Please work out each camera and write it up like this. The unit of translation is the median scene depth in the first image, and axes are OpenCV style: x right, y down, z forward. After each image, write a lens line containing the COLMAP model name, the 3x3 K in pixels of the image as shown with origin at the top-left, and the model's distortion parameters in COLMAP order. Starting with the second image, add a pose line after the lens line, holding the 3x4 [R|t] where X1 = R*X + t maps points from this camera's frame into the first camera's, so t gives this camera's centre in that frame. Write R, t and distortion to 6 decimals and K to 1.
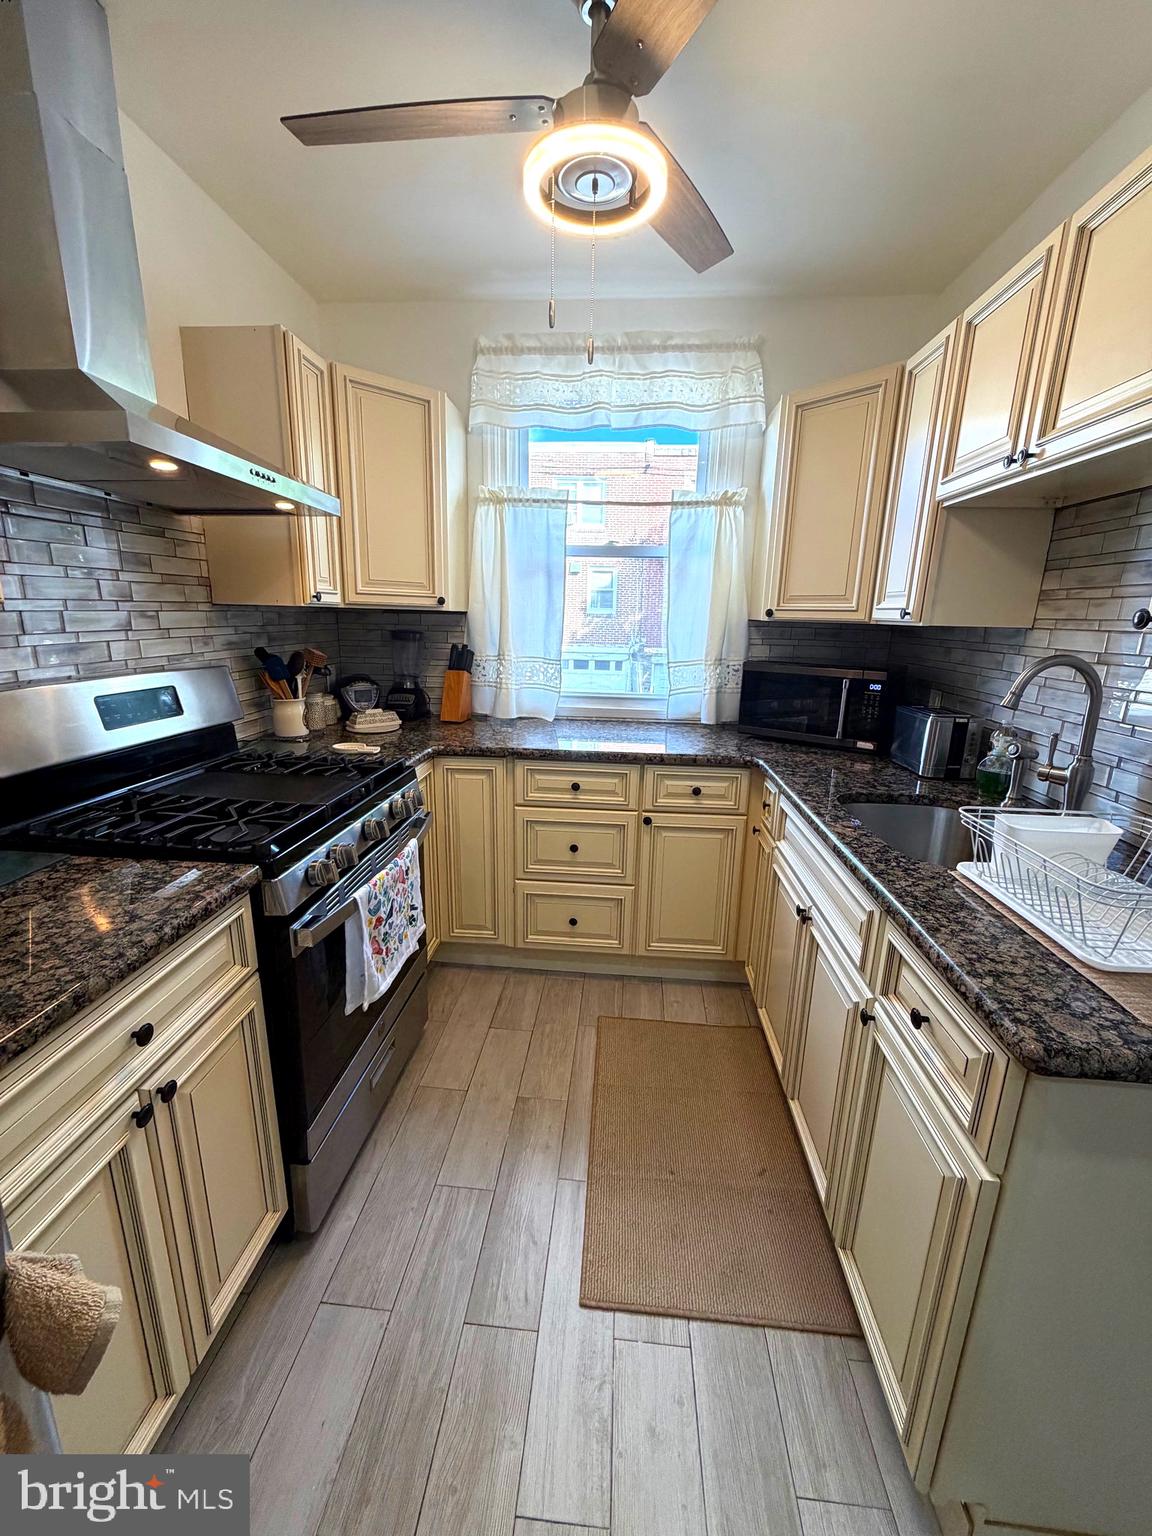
lens RADIAL K [[611.7, 0, 572.3], [0, 611.7, 760.8], [0, 0, 1]] dist [0.001271, 0.000098]
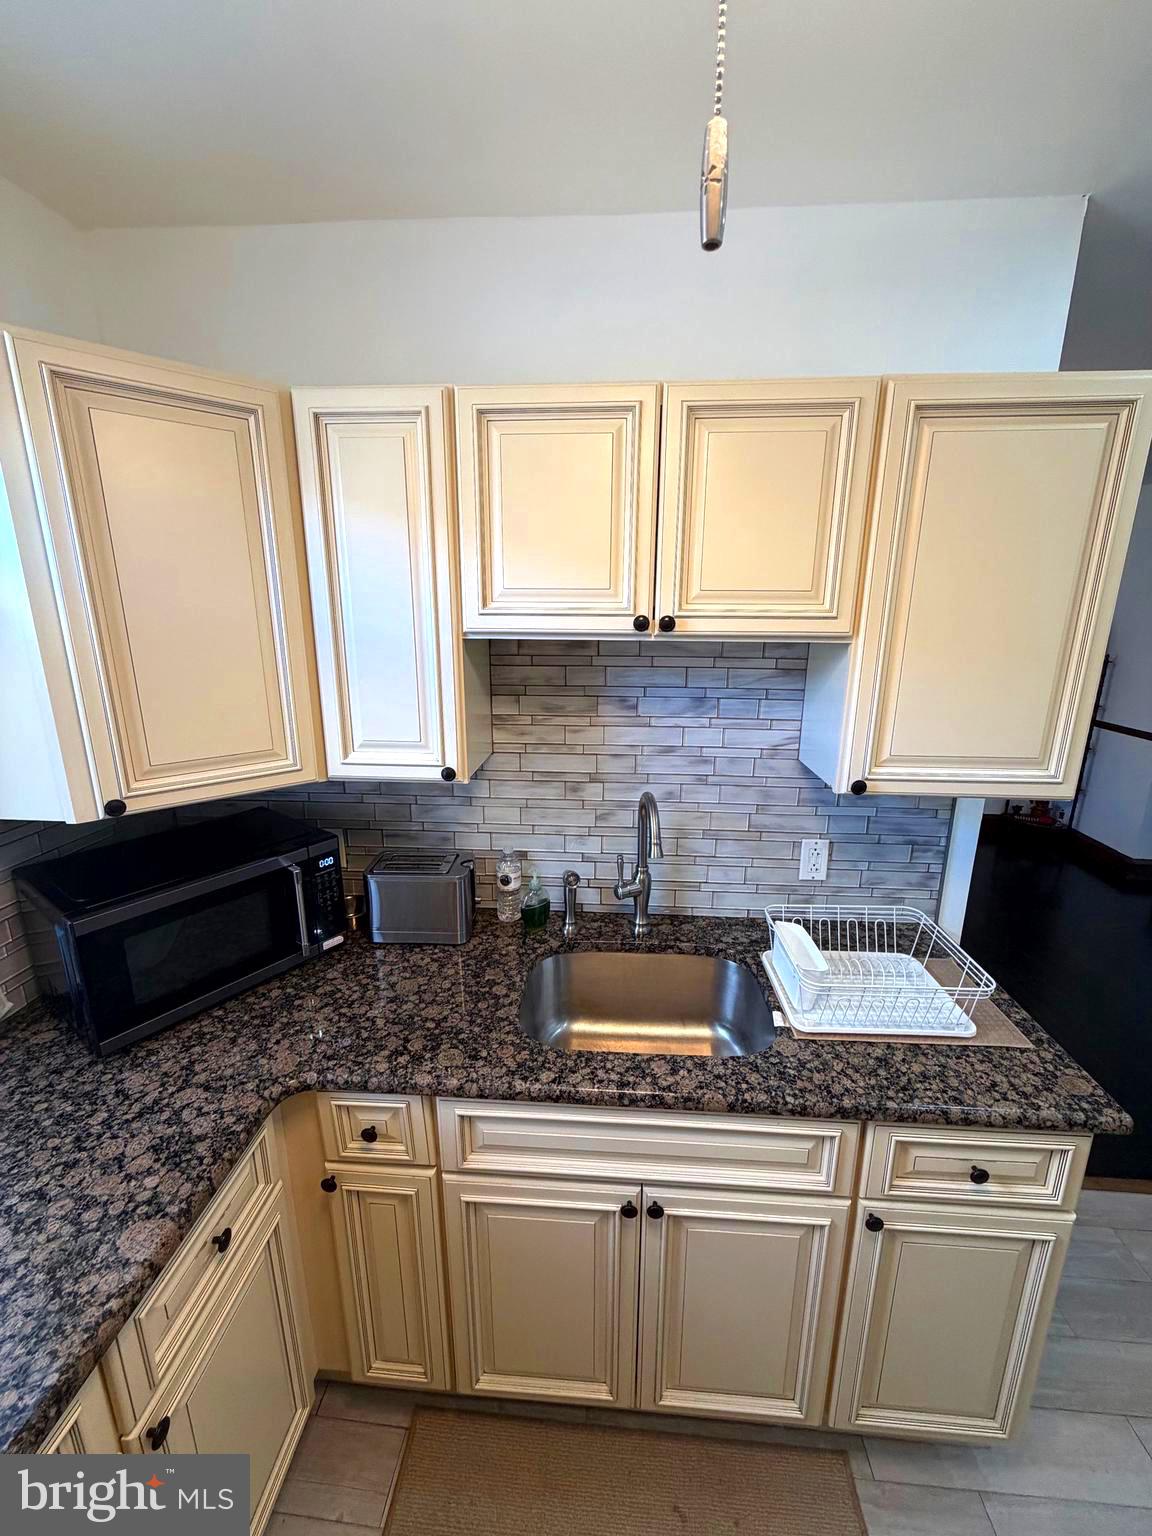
lens RADIAL K [[611.7, 0, 577.1], [0, 611.7, 765.0], [0, 0, 1]] dist [0.001271, 0.000098]
pose [[-0.013903, -0.267724, 0.963395, -0.164203], [0.232643, 0.936181, 0.263518, -0.402303], [-0.972463, 0.227791, 0.049269, 0.798381]]
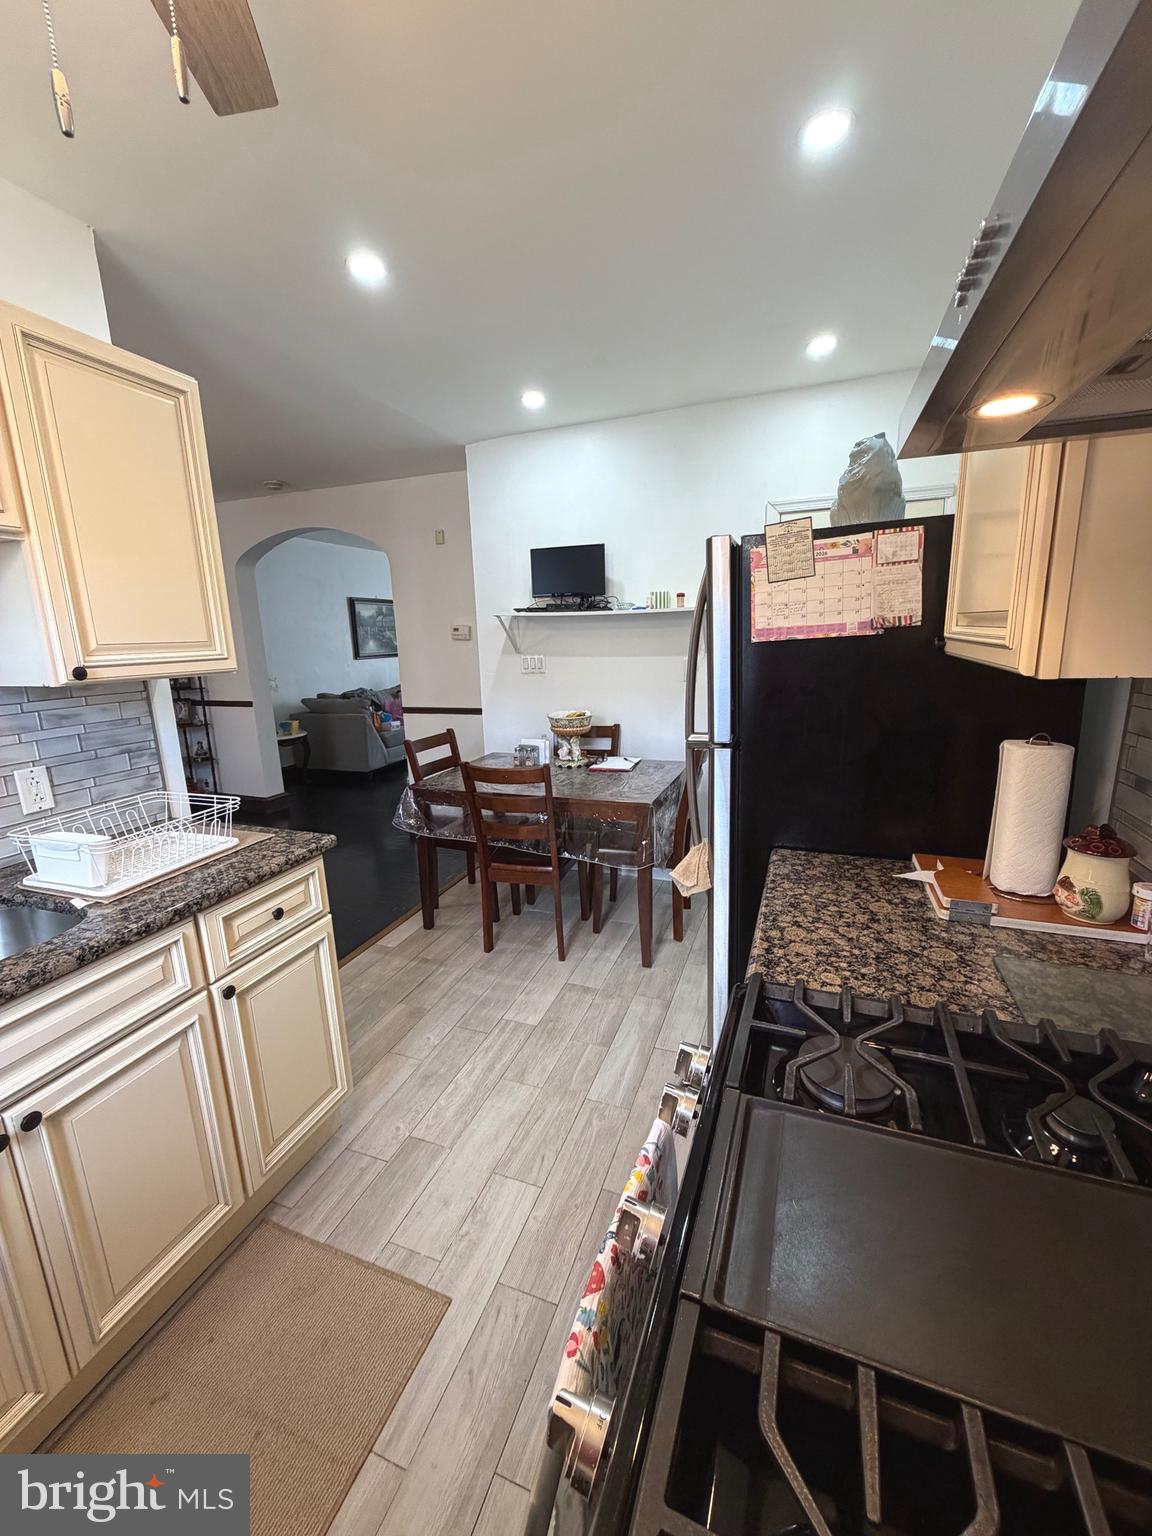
lens RADIAL K [[611.7, 0, 573.2], [0, 611.7, 764.7], [0, 0, 1]] dist [0.001271, 0.000098]
pose [[-0.961260, -0.053423, 0.270416, -0.322191], [0.071759, 0.898709, 0.432635, -0.308144], [-0.266138, 0.435280, -0.860059, 1.077281]]
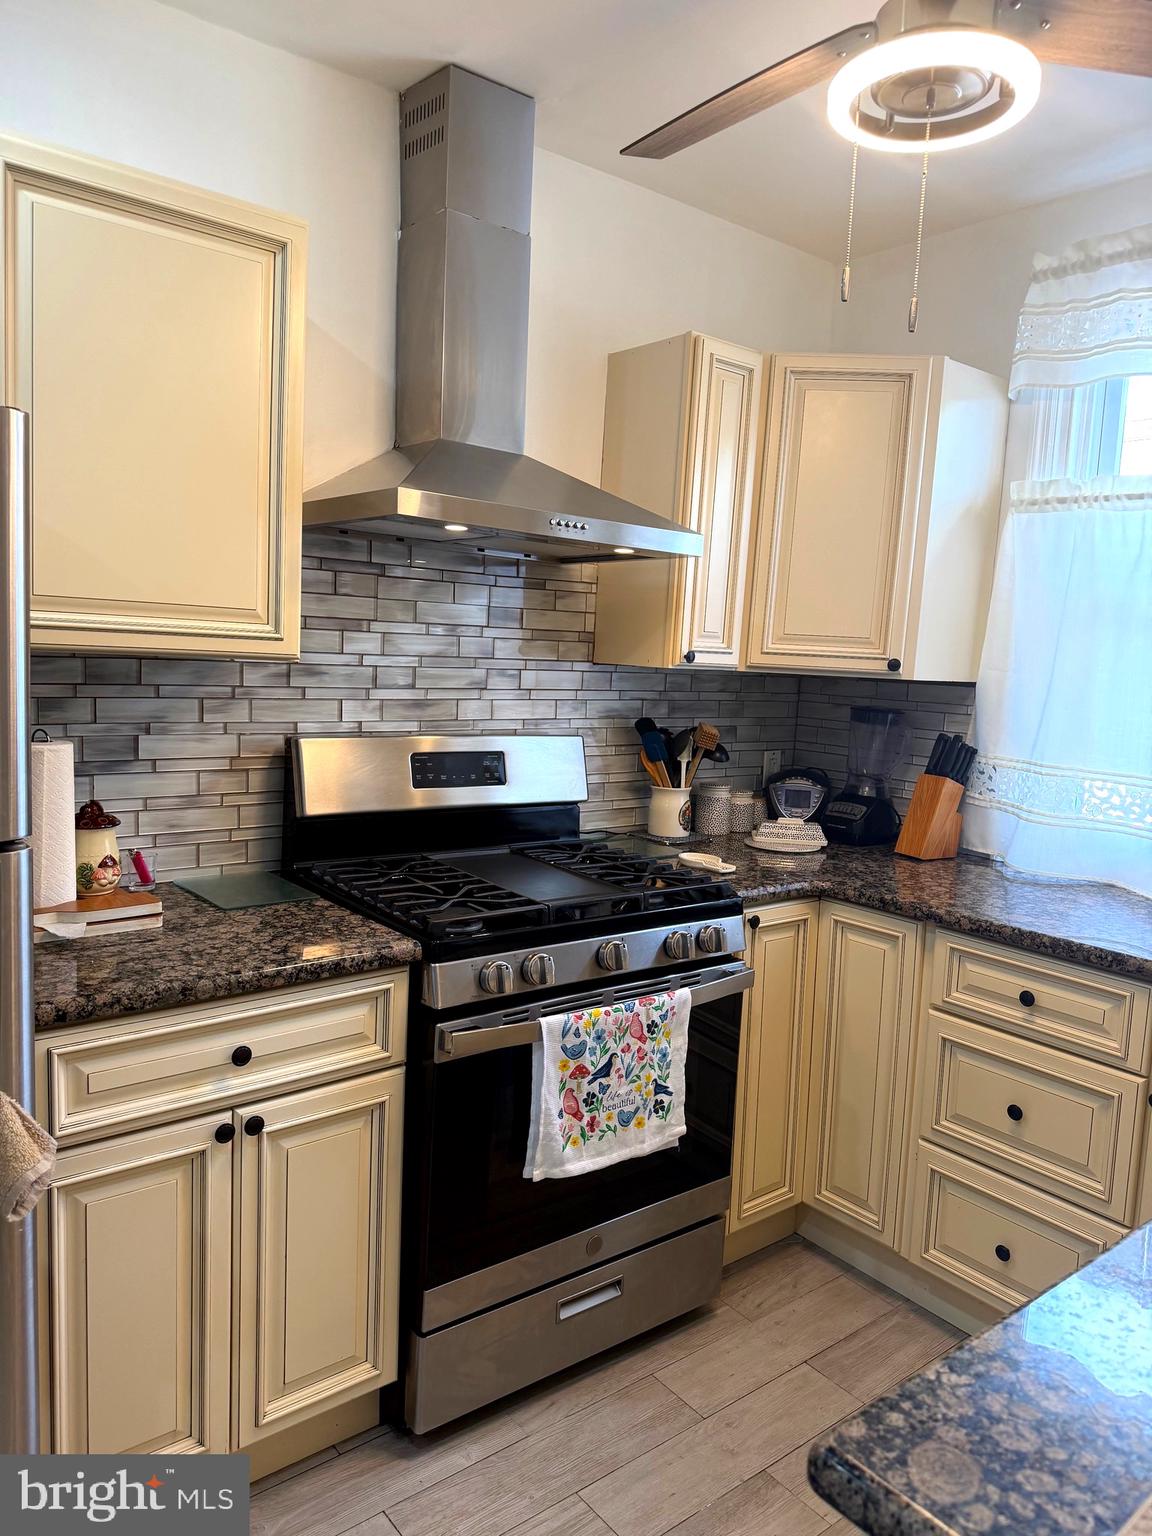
lens RADIAL K [[1075.1, 0, 578.4], [0, 1075.1, 768.2], [0, 0, 1]] dist [0.076032, -0.097330]
pose [[0.691776, 0.093635, -0.716015, 0.505081], [-0.201380, 0.977235, -0.066767, -0.016464], [0.693464, 0.190379, 0.694884, -0.001585]]
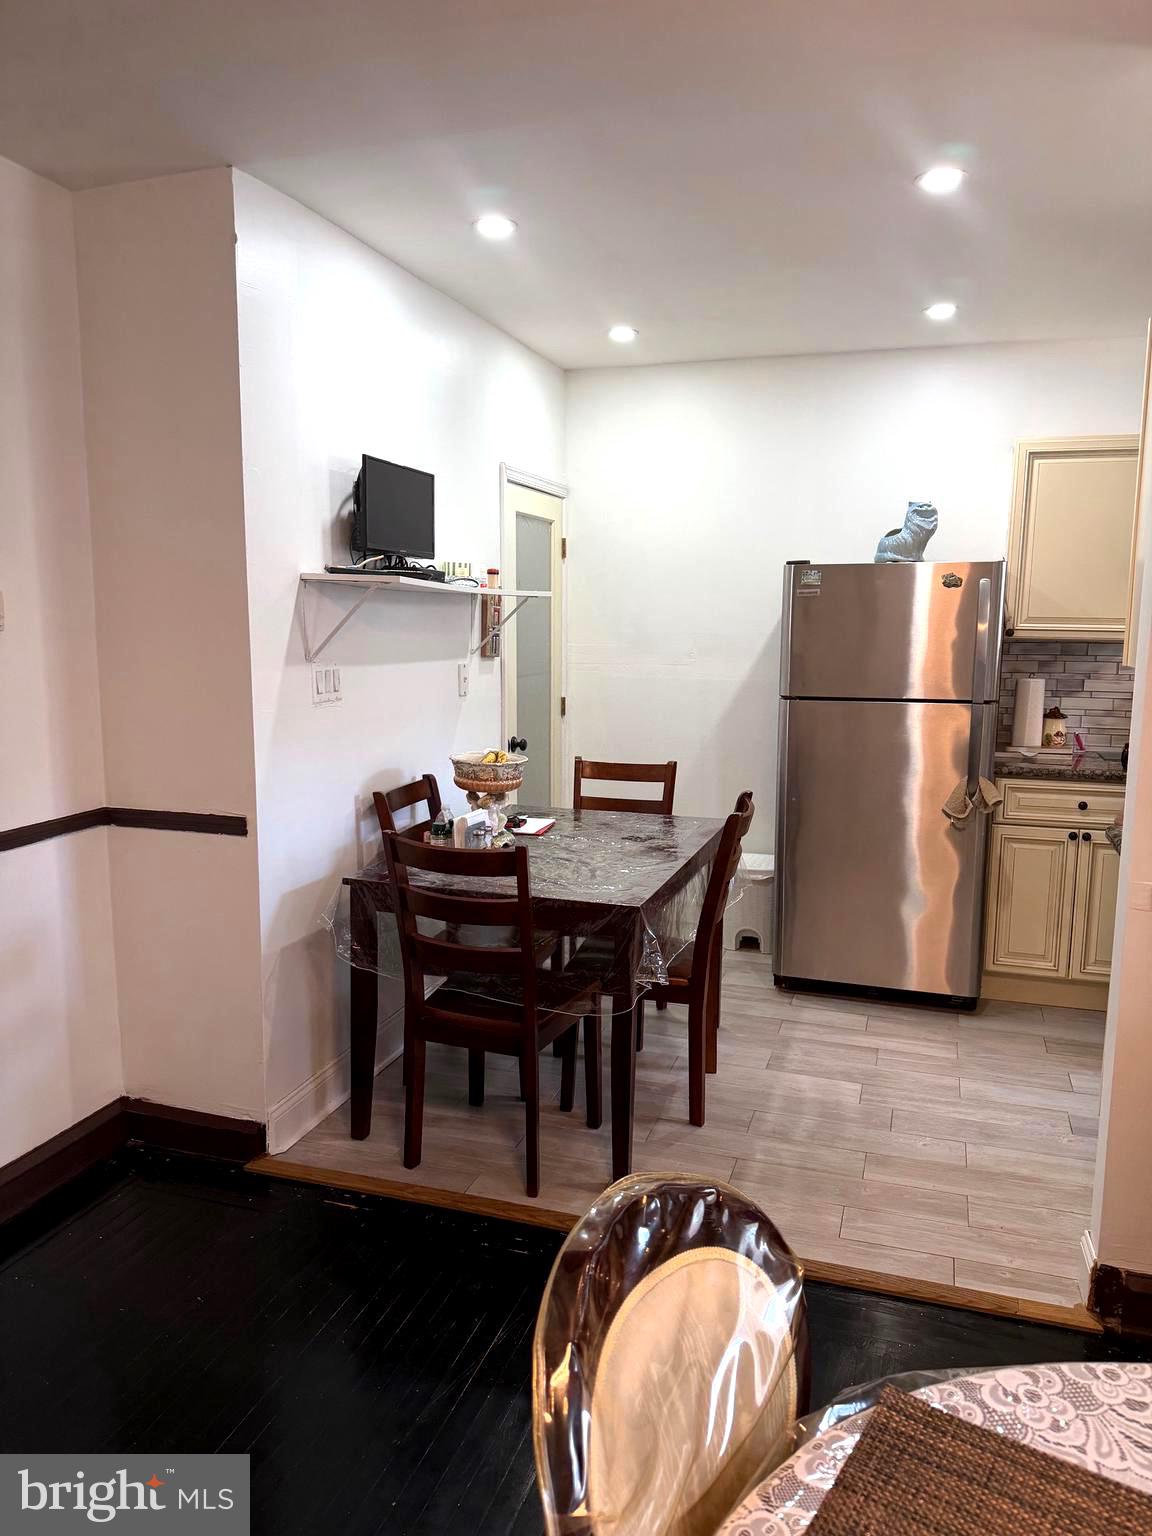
lens RADIAL K [[1075.1, 0, 575.0], [0, 1075.1, 771.8], [0, 0, 1]] dist [0.076032, -0.097330]
pose [[-0.235941, 0.121254, -0.964173, 2.088996], [-0.241020, 0.953881, 0.178940, 0.003982], [0.941404, 0.274604, -0.195835, -0.076667]]
